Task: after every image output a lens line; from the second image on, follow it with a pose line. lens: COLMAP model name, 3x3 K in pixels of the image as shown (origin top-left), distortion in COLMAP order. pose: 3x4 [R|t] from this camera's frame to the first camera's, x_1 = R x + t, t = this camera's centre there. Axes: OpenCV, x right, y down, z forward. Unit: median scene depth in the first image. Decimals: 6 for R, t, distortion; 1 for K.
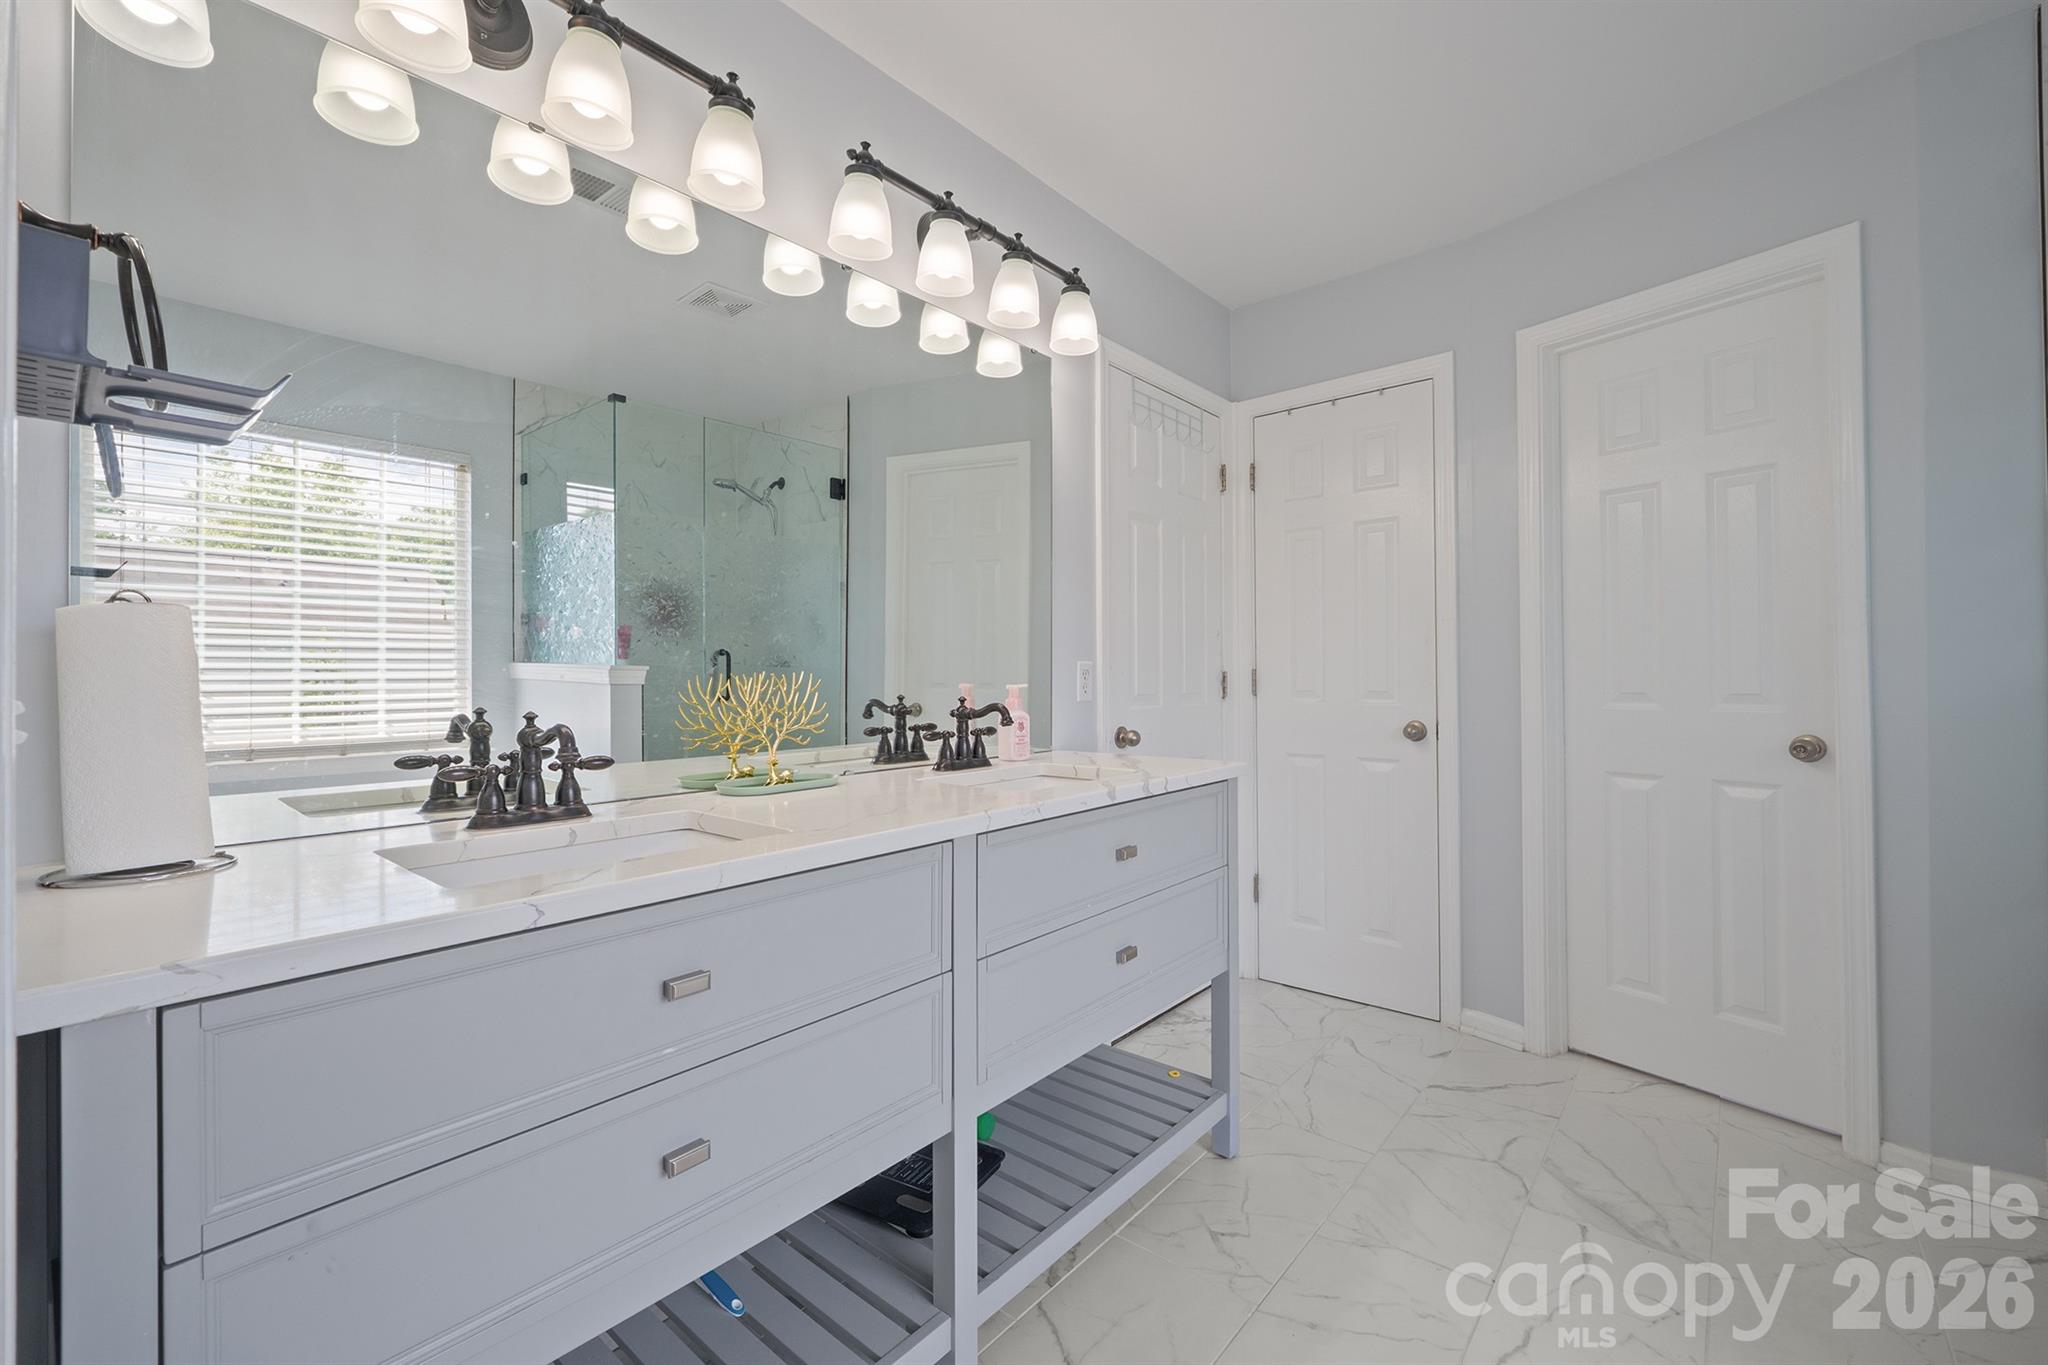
lens RADIAL K [[862.7, 0, 1032.3], [0, 862.7, 673.9], [0, 0, 1]] dist [-0.009172, 0.000833]
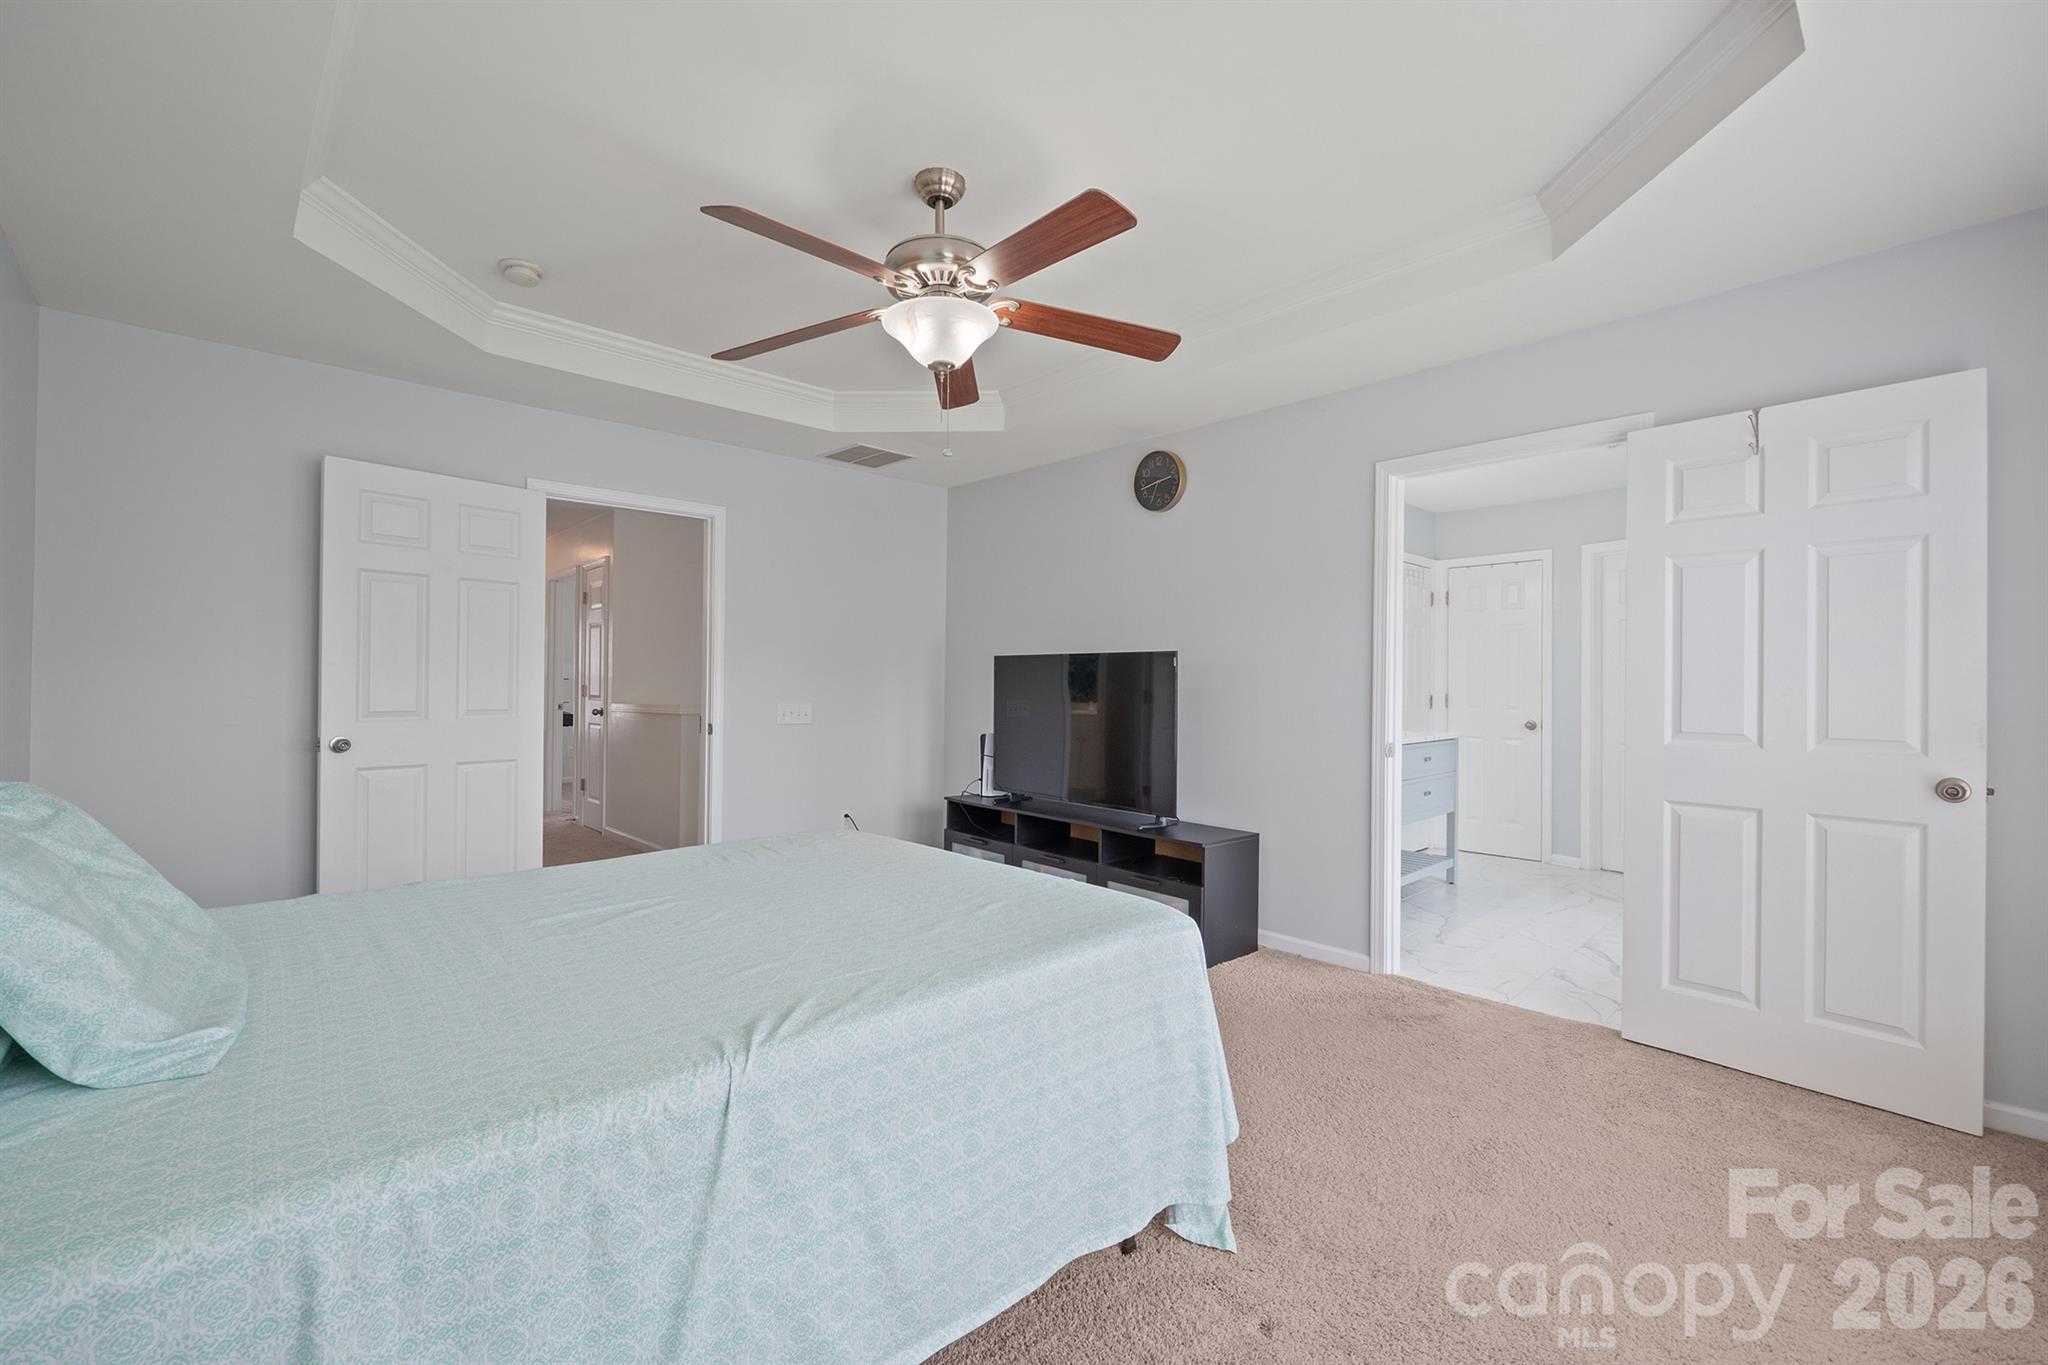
lens RADIAL K [[862.7, 0, 1030.2], [0, 862.7, 691.1], [0, 0, 1]] dist [-0.009172, 0.000833]
pose [[0.993684, 0.010721, -0.111699, -0.567373], [-0.009738, 0.999909, 0.009342, -0.027423], [0.111789, -0.008196, 0.993698, -1.293250]]
